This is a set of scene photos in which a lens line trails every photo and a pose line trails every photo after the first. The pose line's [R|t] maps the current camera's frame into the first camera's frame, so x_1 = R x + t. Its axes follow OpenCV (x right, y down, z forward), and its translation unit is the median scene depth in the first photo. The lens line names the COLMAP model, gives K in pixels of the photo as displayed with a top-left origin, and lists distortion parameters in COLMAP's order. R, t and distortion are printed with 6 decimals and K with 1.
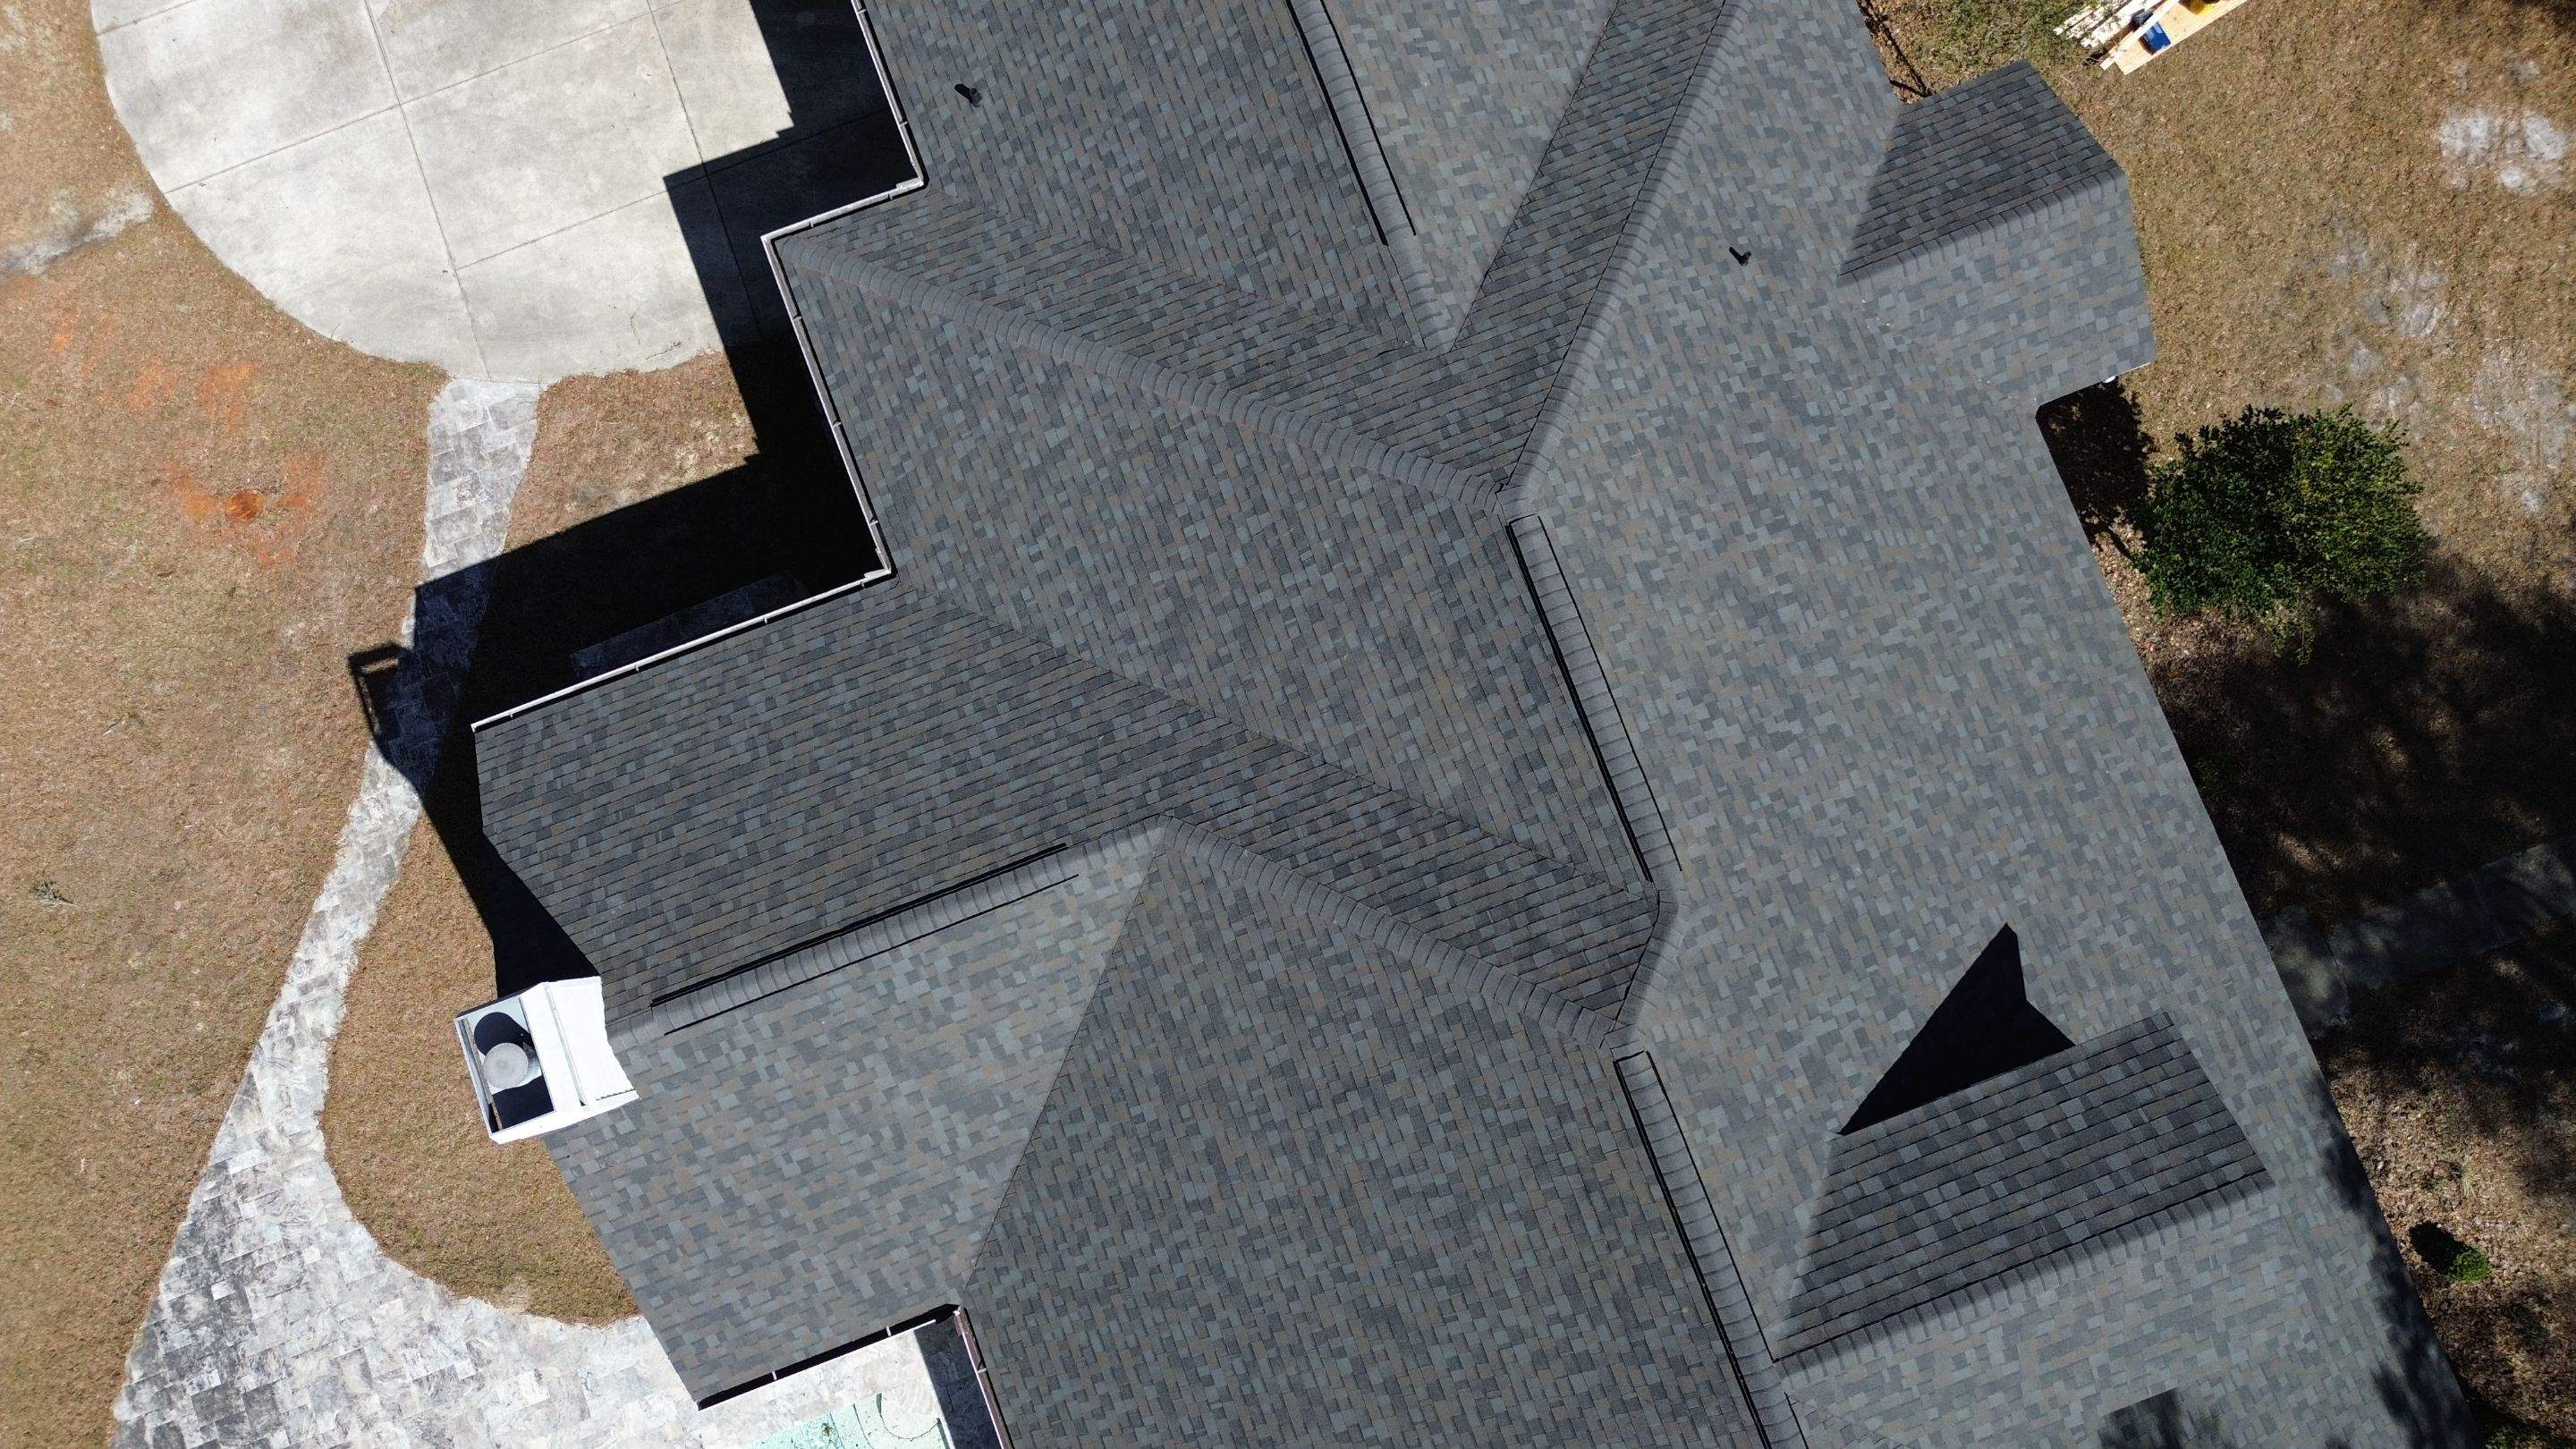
lens RADIAL K [[1826.5, 0, 1300.8], [0, 1826.5, 722.7], [0, 0, 1]] dist [0.063592, -0.059035]
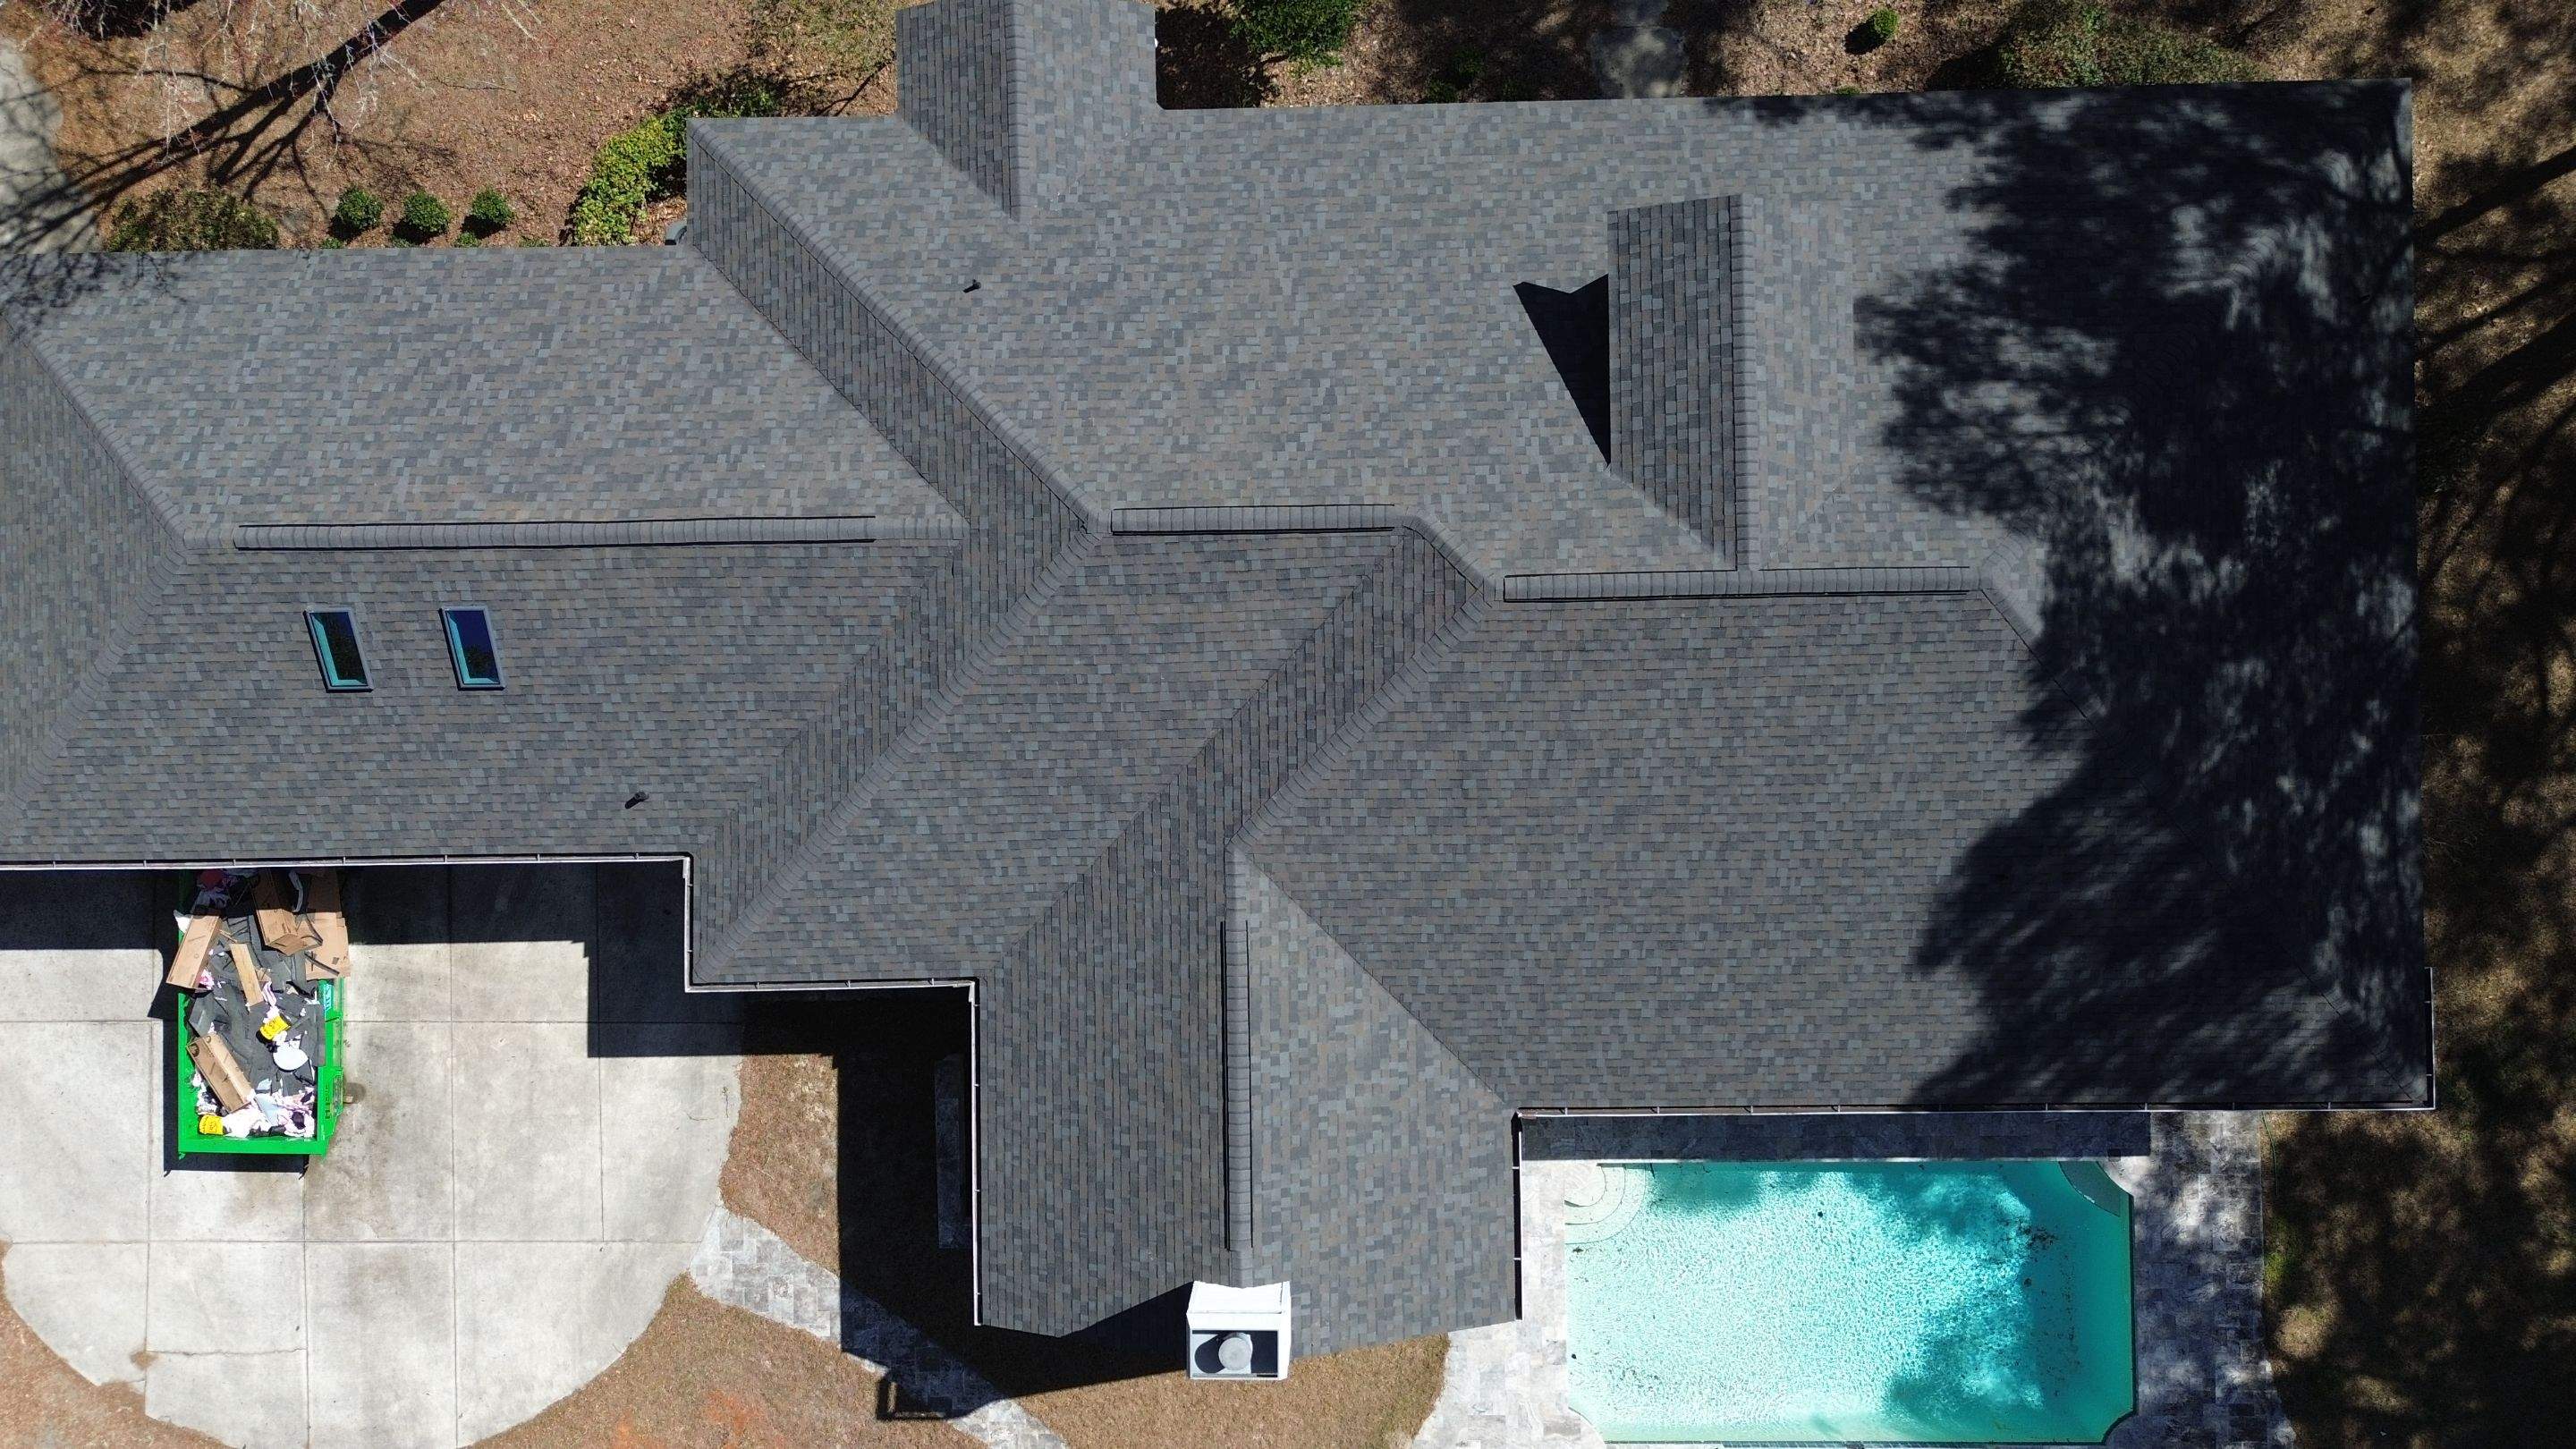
lens RADIAL K [[1809.4, 0, 1300.9], [0, 1809.4, 718.7], [0, 0, 1]] dist [0.109936, -0.163221]
pose [[0.341050, -0.939969, 0.012003, 0.014392], [0.936722, 0.340889, 0.079669, -0.033663], [-0.078978, -0.015928, 0.996749, -0.308774]]
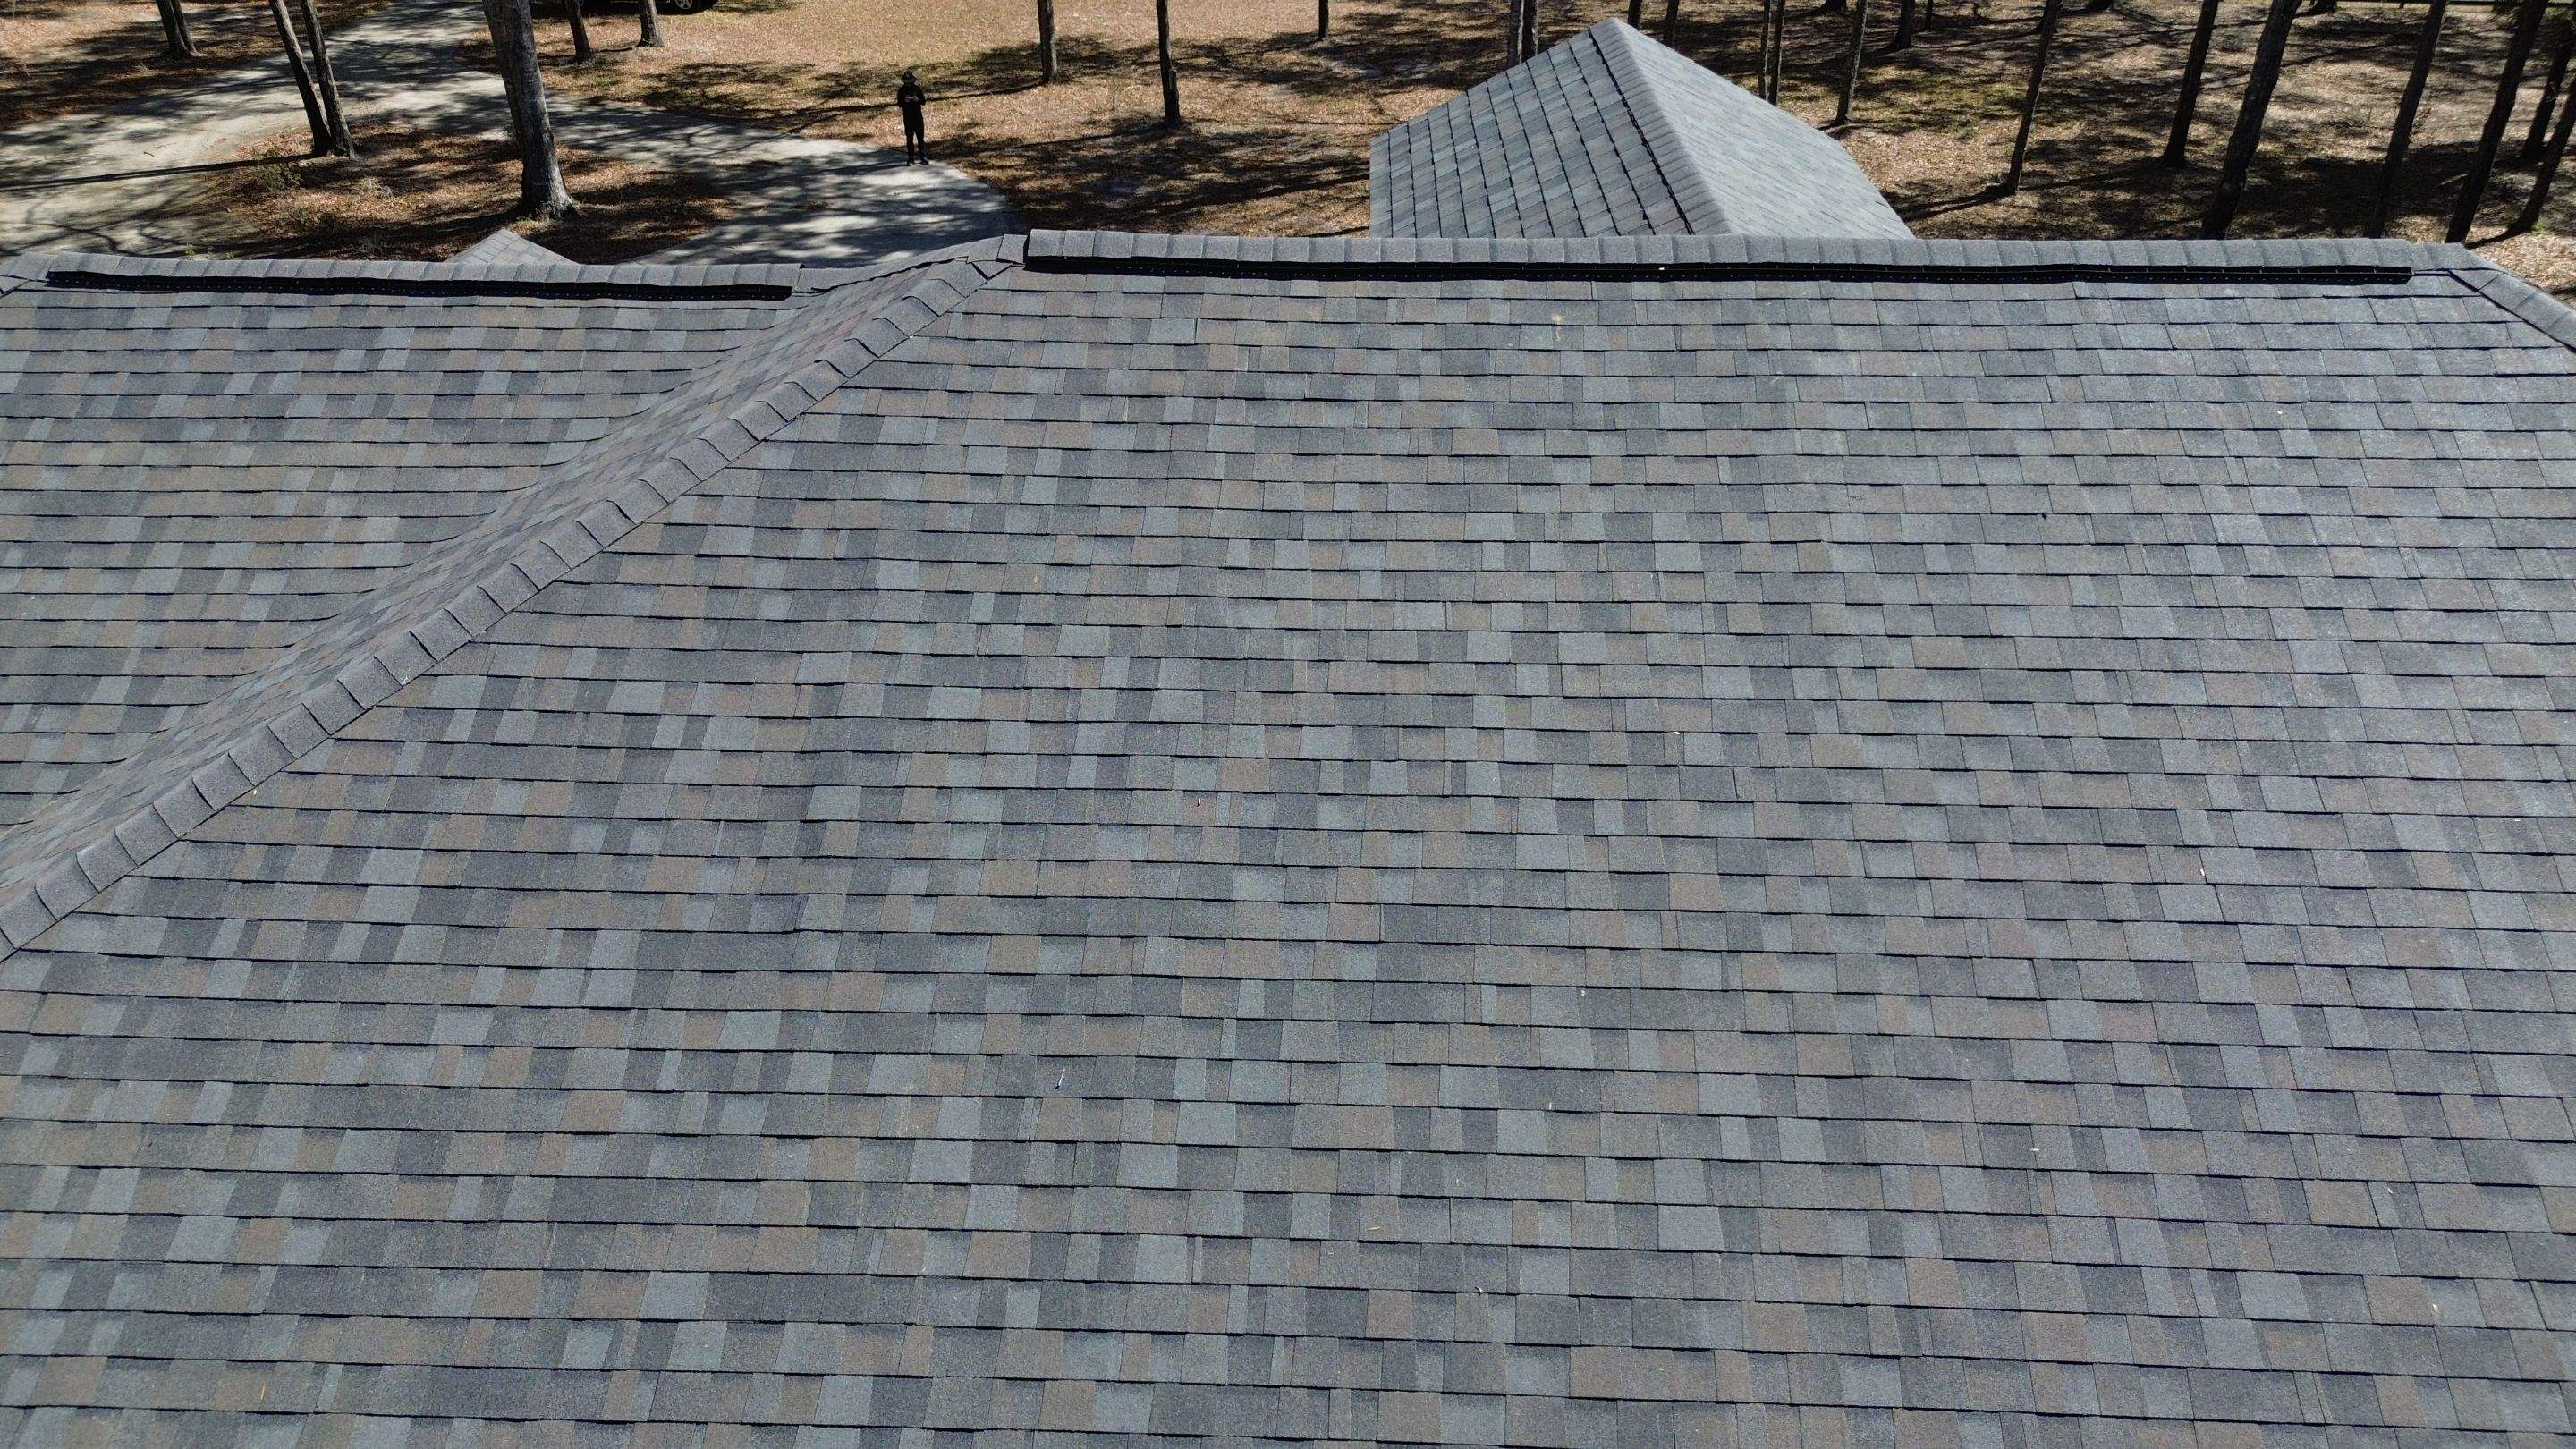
lens RADIAL K [[1826.5, 0, 1300.8], [0, 1826.5, 722.7], [0, 0, 1]] dist [0.063592, -0.059035]
pose [[0.392003, -0.468407, 0.791788, -0.193717], [0.915193, 0.286097, -0.283849, 0.350806], [-0.093571, 0.835909, 0.540833, 0.701597]]
